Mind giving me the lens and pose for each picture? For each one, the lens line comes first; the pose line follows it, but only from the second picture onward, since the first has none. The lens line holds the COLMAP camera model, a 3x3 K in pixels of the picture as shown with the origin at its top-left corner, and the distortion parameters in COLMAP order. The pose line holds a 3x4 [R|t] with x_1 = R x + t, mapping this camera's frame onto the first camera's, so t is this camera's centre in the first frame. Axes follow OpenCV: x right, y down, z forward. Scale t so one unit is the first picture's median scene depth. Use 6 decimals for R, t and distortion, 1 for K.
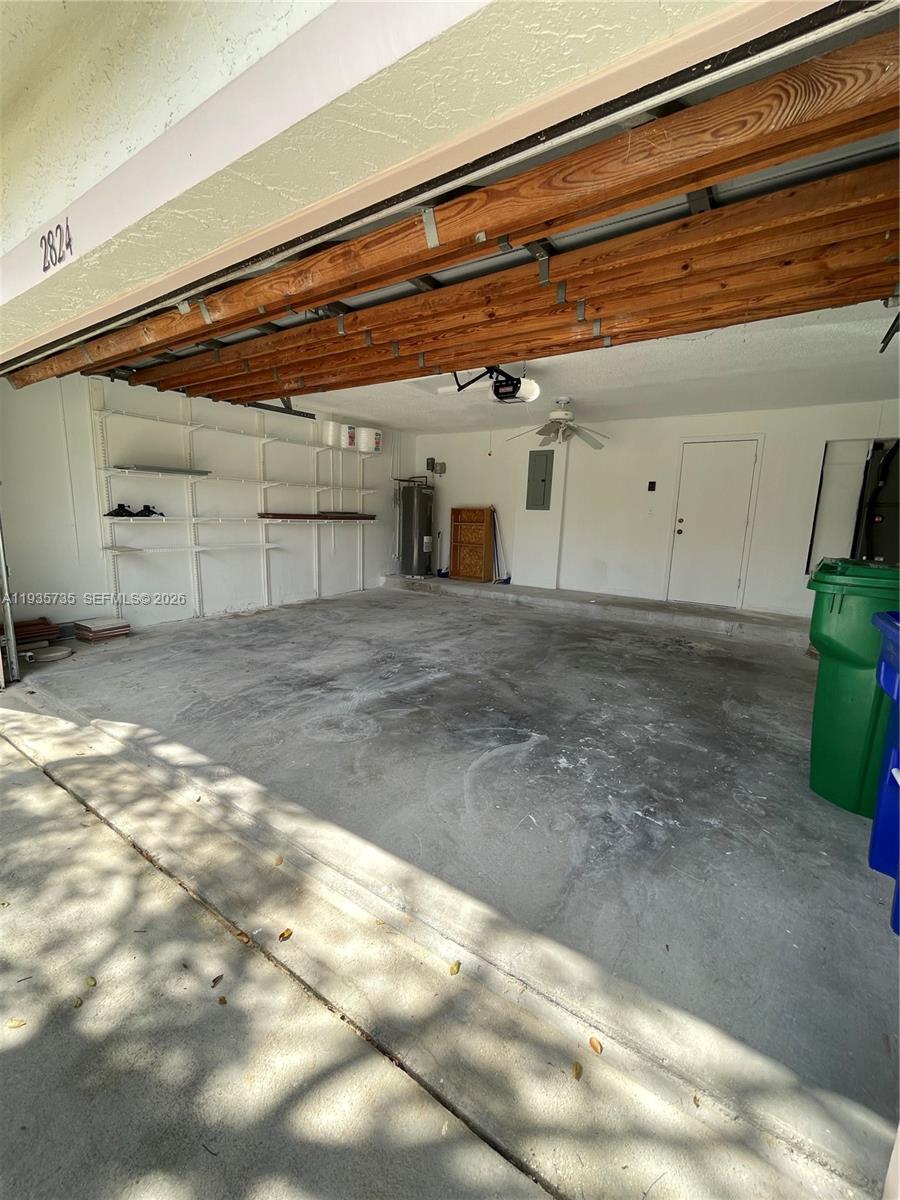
lens RADIAL K [[491.5, 0, 451.3], [0, 491.5, 599.2], [0, 0, 1]] dist [-0.003889, 0.000984]
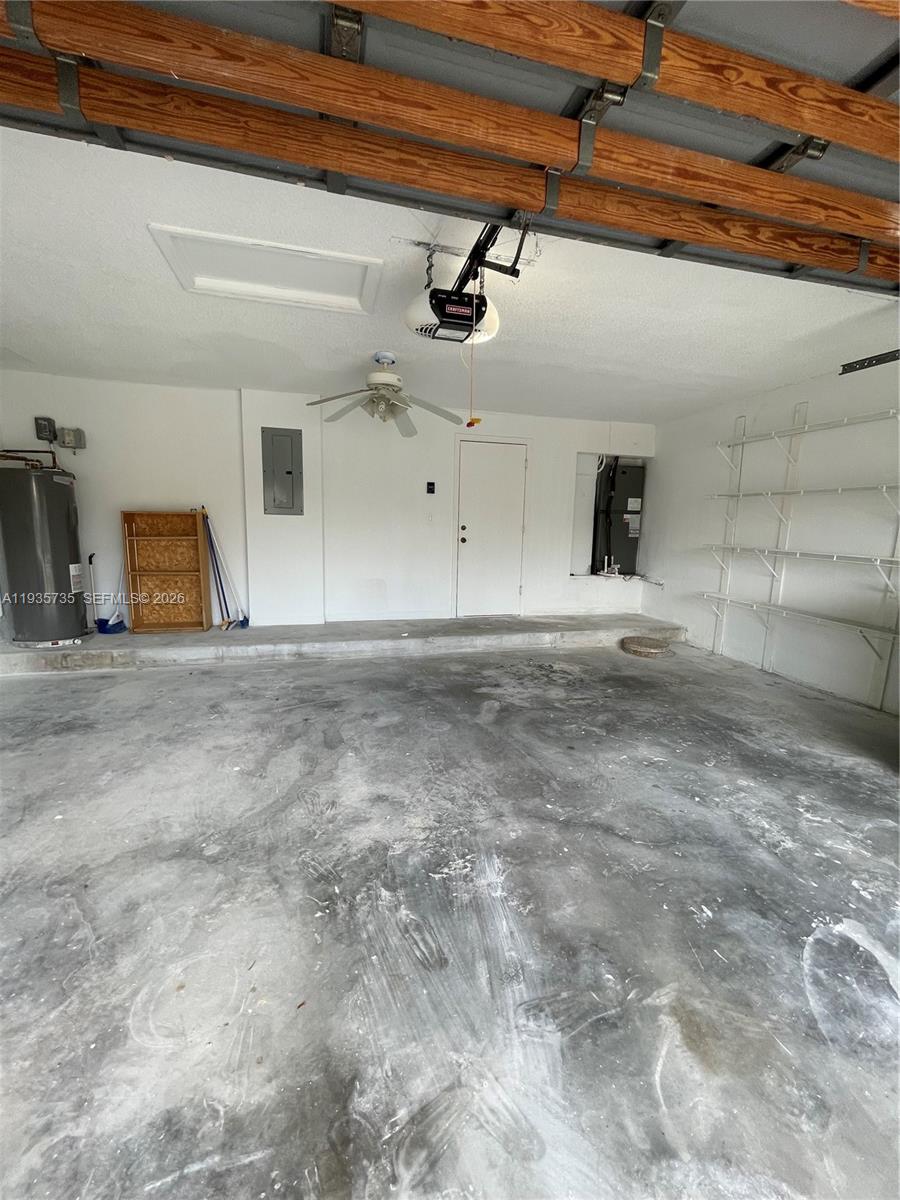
lens RADIAL K [[491.5, 0, 452.1], [0, 491.5, 597.9], [0, 0, 1]] dist [-0.003889, 0.000984]
pose [[0.655805, -0.130133, 0.743629, -0.342173], [0.127069, 0.990005, 0.061187, -0.135137], [-0.744159, 0.054365, 0.665787, 0.636882]]
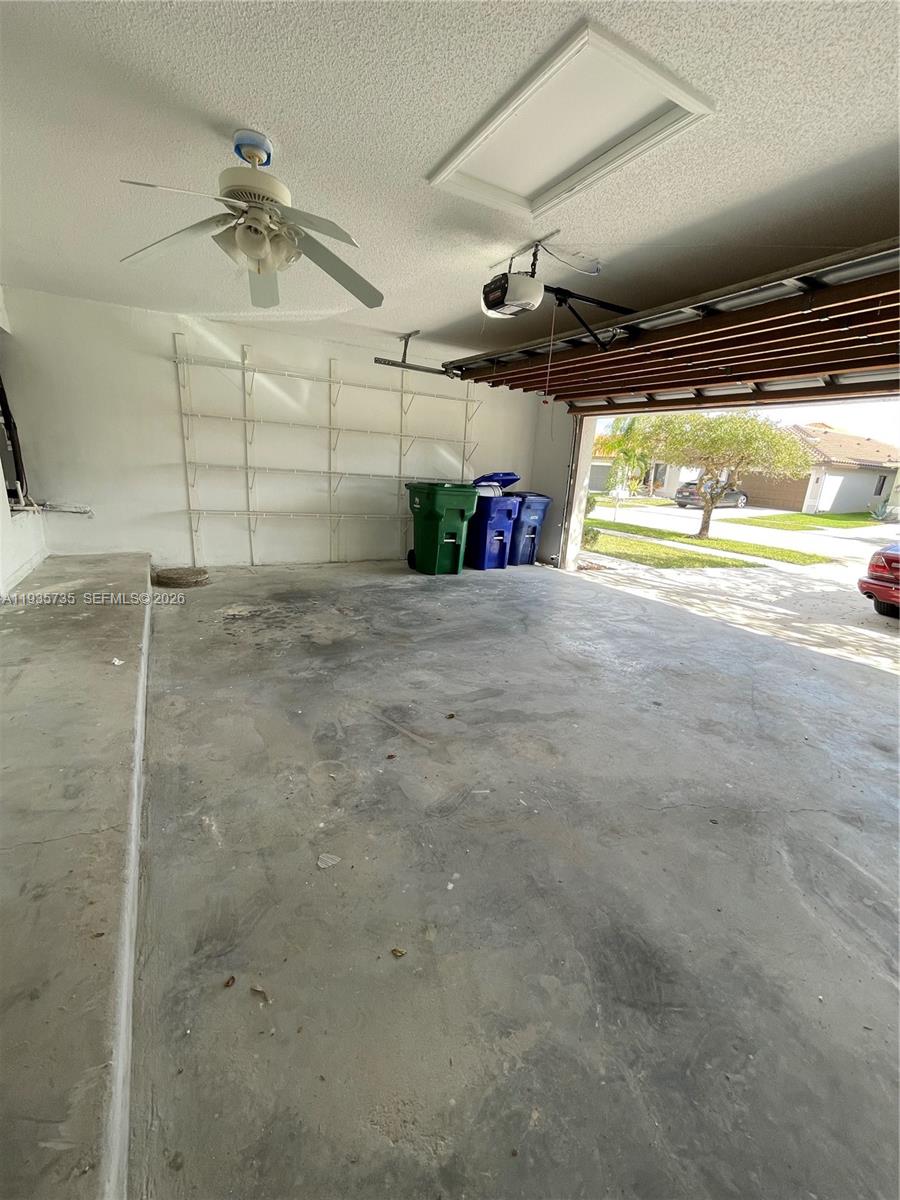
lens RADIAL K [[491.5, 0, 453.8], [0, 491.5, 599.2], [0, 0, 1]] dist [-0.003889, 0.000984]
pose [[-0.892505, -0.200399, 0.404073, -0.173633], [-0.011339, 0.905560, 0.424066, -0.327474], [-0.450895, 0.373899, -0.810489, 1.767598]]
